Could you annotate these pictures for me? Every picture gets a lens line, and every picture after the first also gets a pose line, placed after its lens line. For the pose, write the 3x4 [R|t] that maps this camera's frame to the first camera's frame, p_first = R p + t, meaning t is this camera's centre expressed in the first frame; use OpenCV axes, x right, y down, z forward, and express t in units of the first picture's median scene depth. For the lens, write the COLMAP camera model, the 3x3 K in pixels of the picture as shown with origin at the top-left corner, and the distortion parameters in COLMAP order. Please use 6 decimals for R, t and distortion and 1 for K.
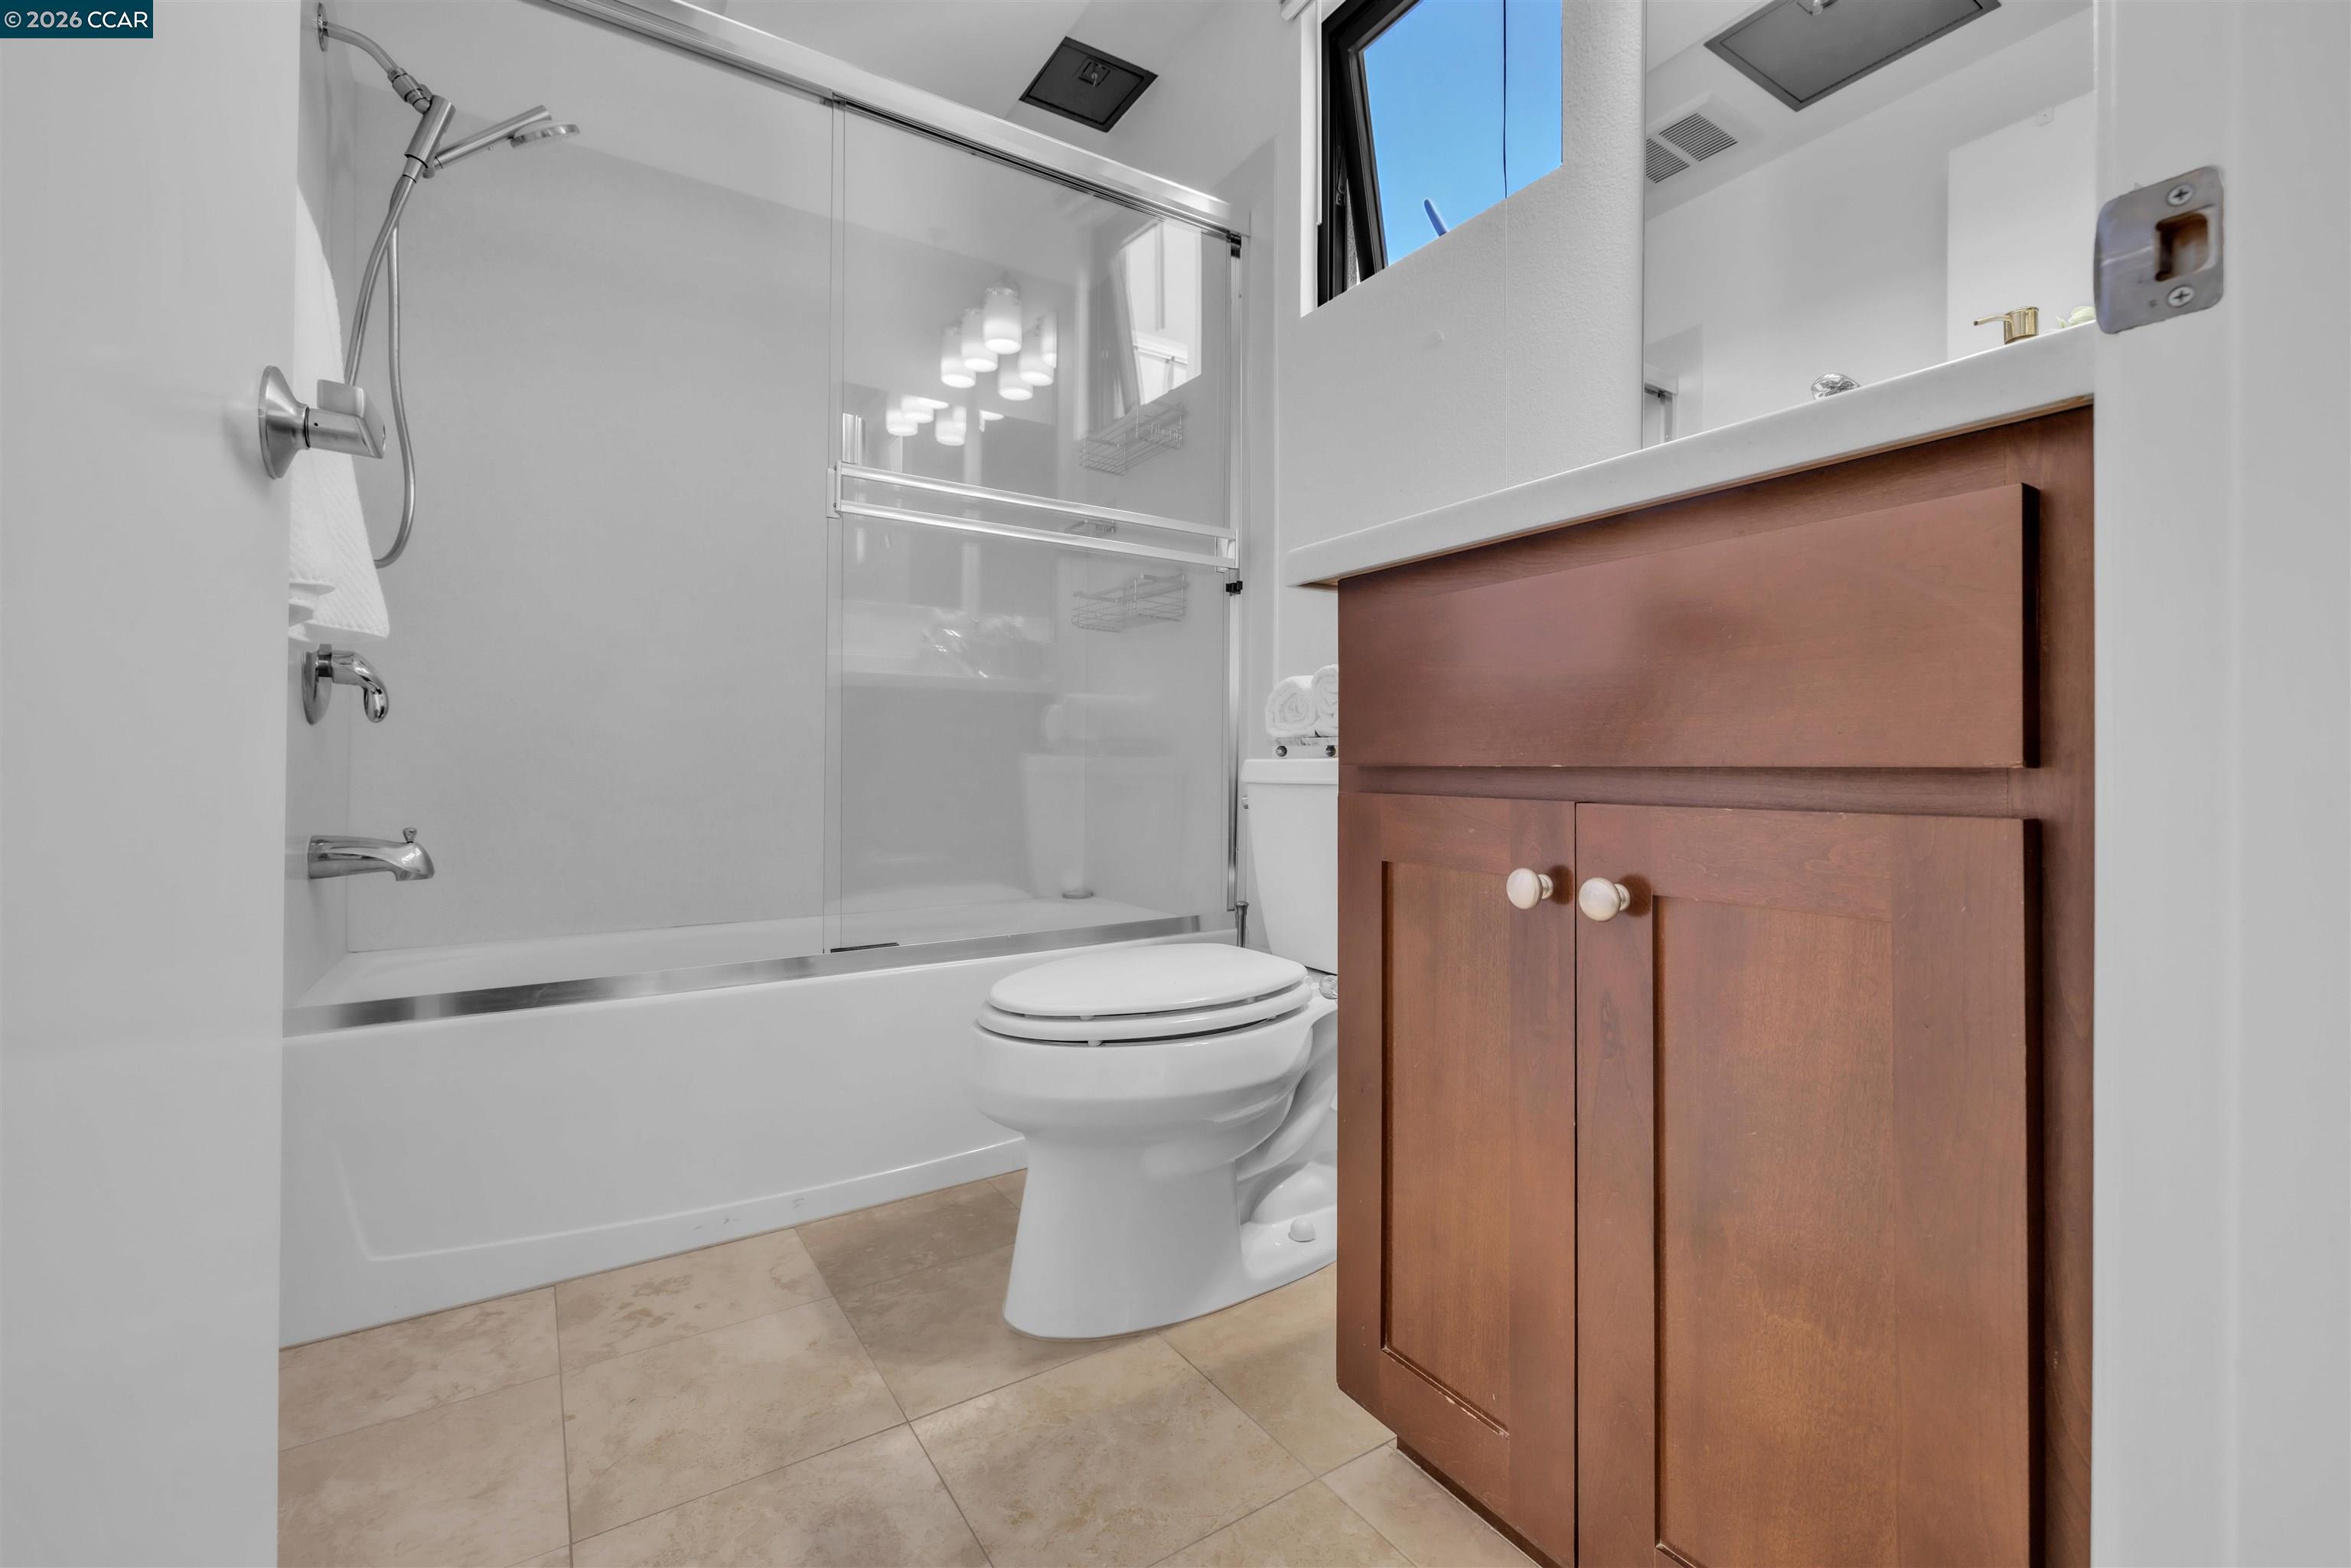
lens RADIAL K [[1015.3, 0, 1184.7], [0, 1015.3, 771.4], [0, 0, 1]] dist [-0.000022, -0.000076]
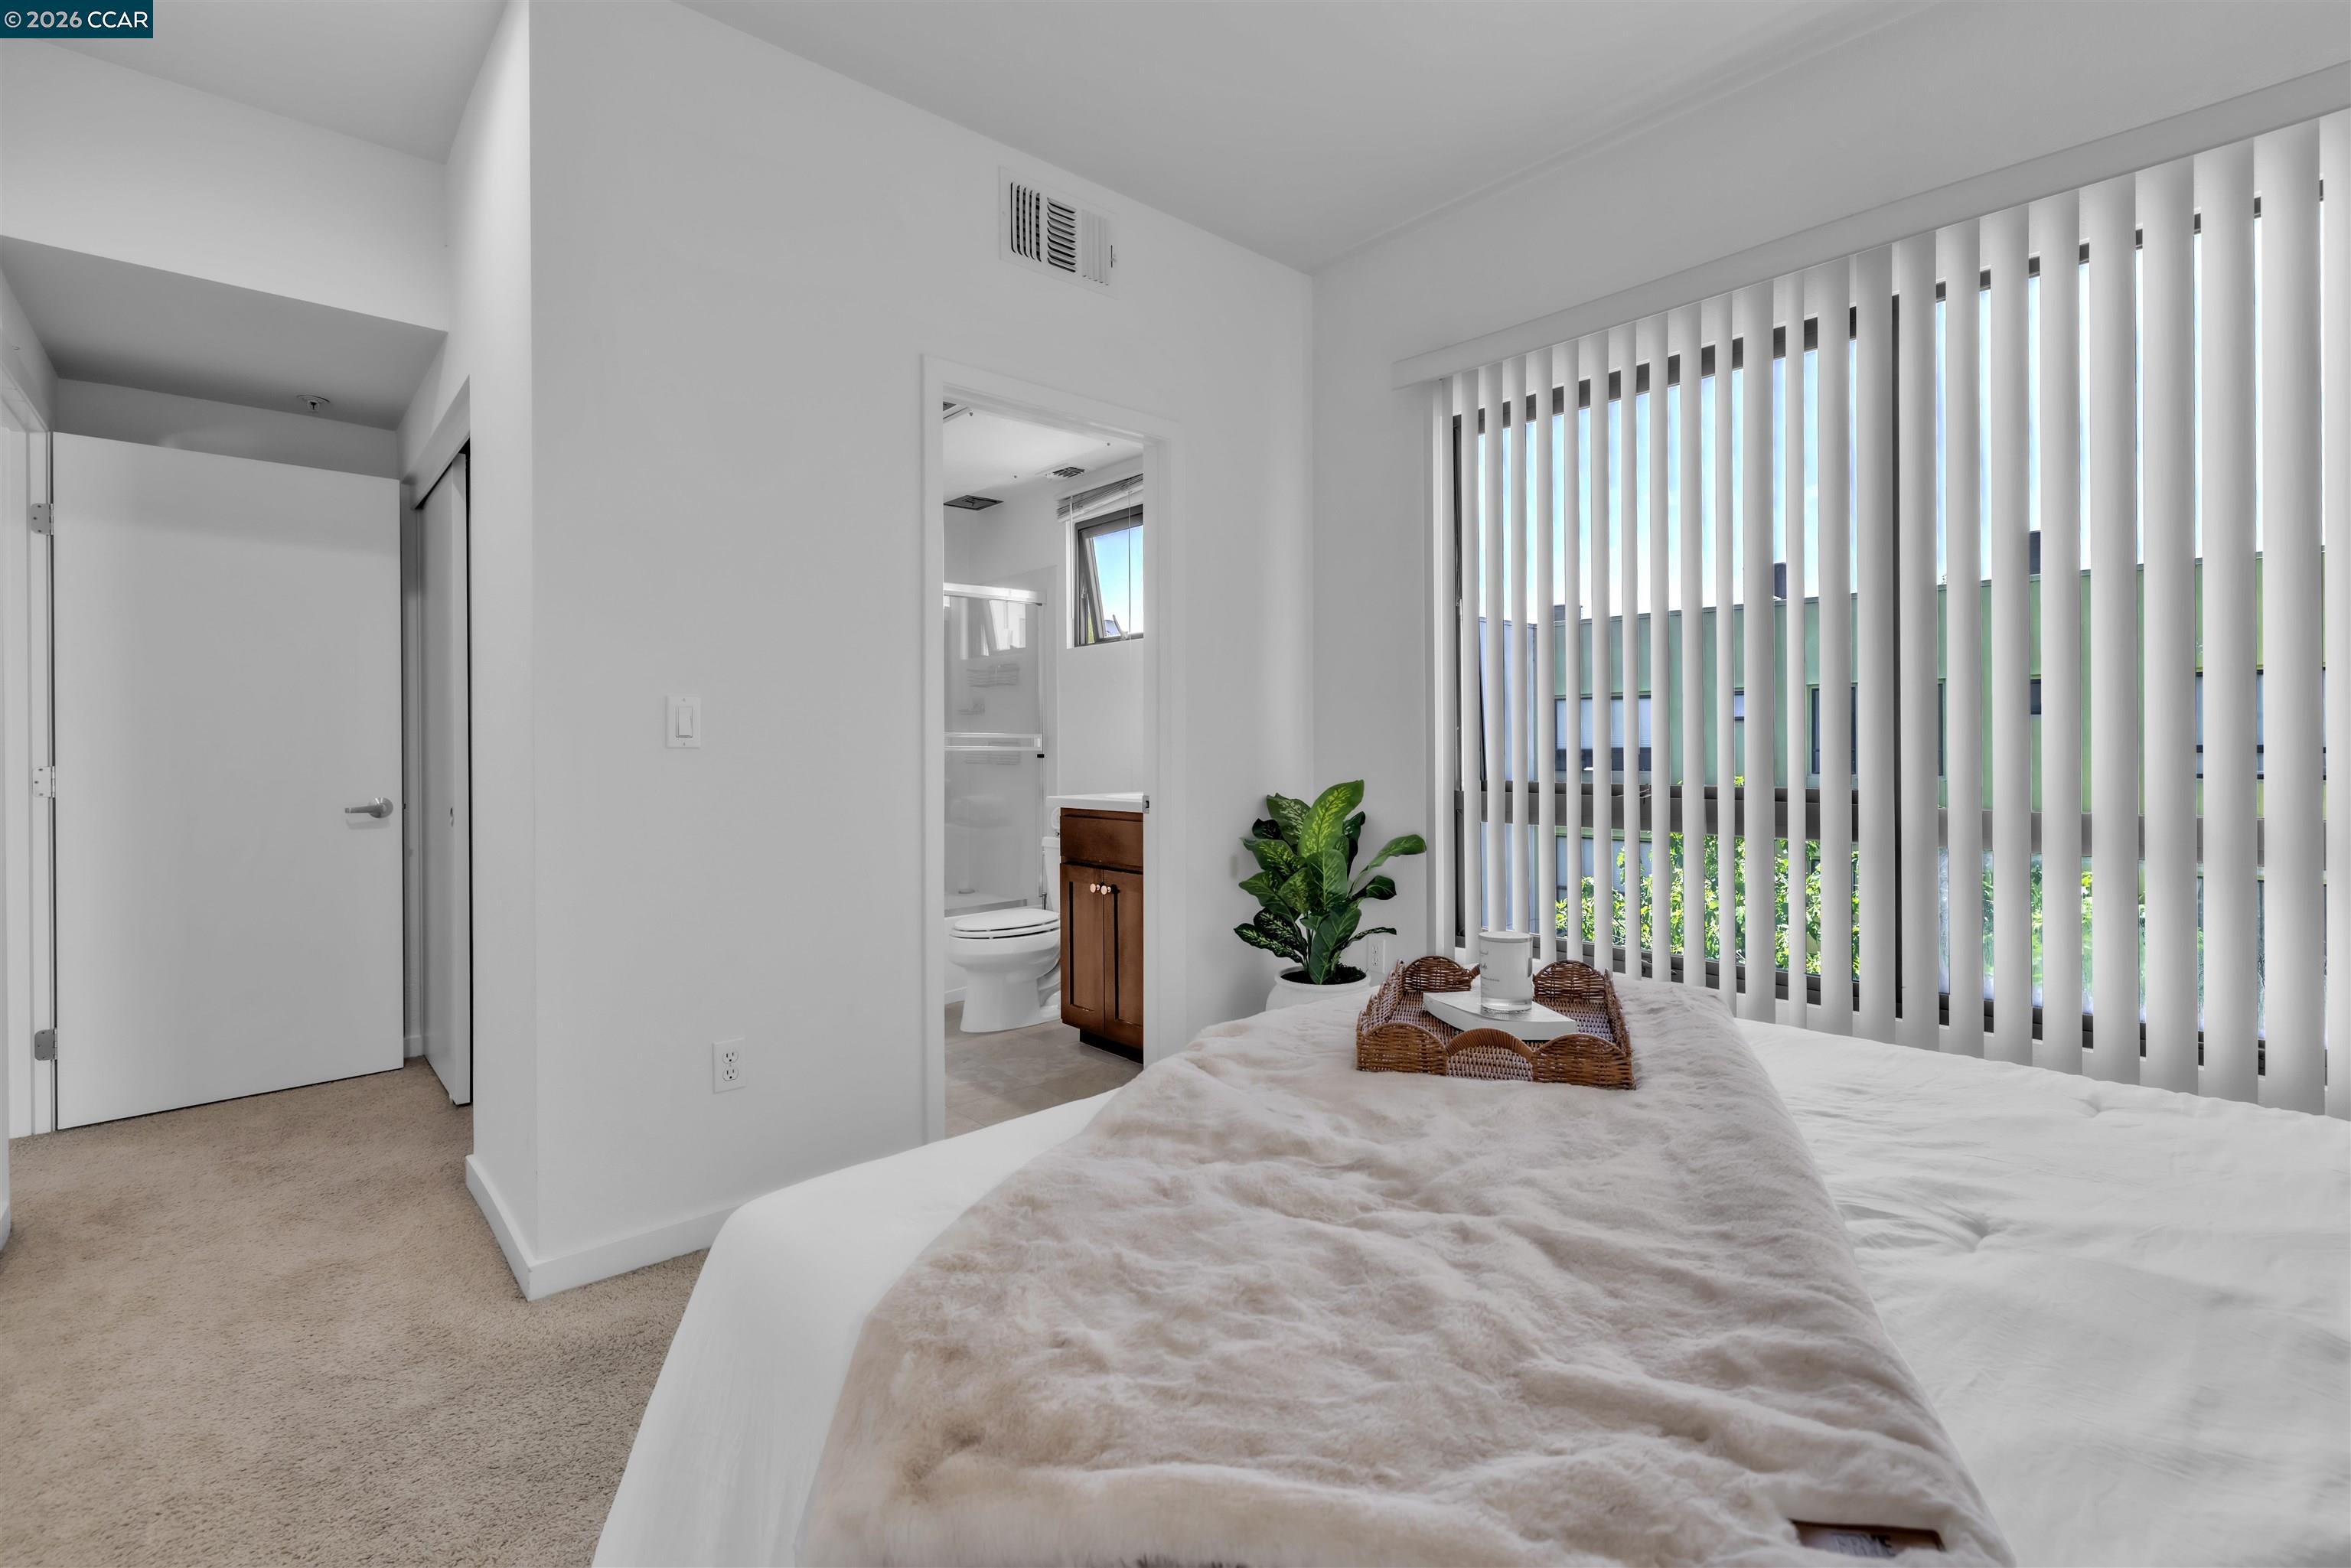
lens RADIAL K [[1015.3, 0, 1184.7], [0, 1015.3, 771.4], [0, 0, 1]] dist [-0.000022, -0.000076]
pose [[0.986298, -0.004589, 0.164910, -0.015156], [0.003072, 0.999951, 0.009454, -0.265790], [-0.164945, -0.008818, 0.986263, -2.098329]]
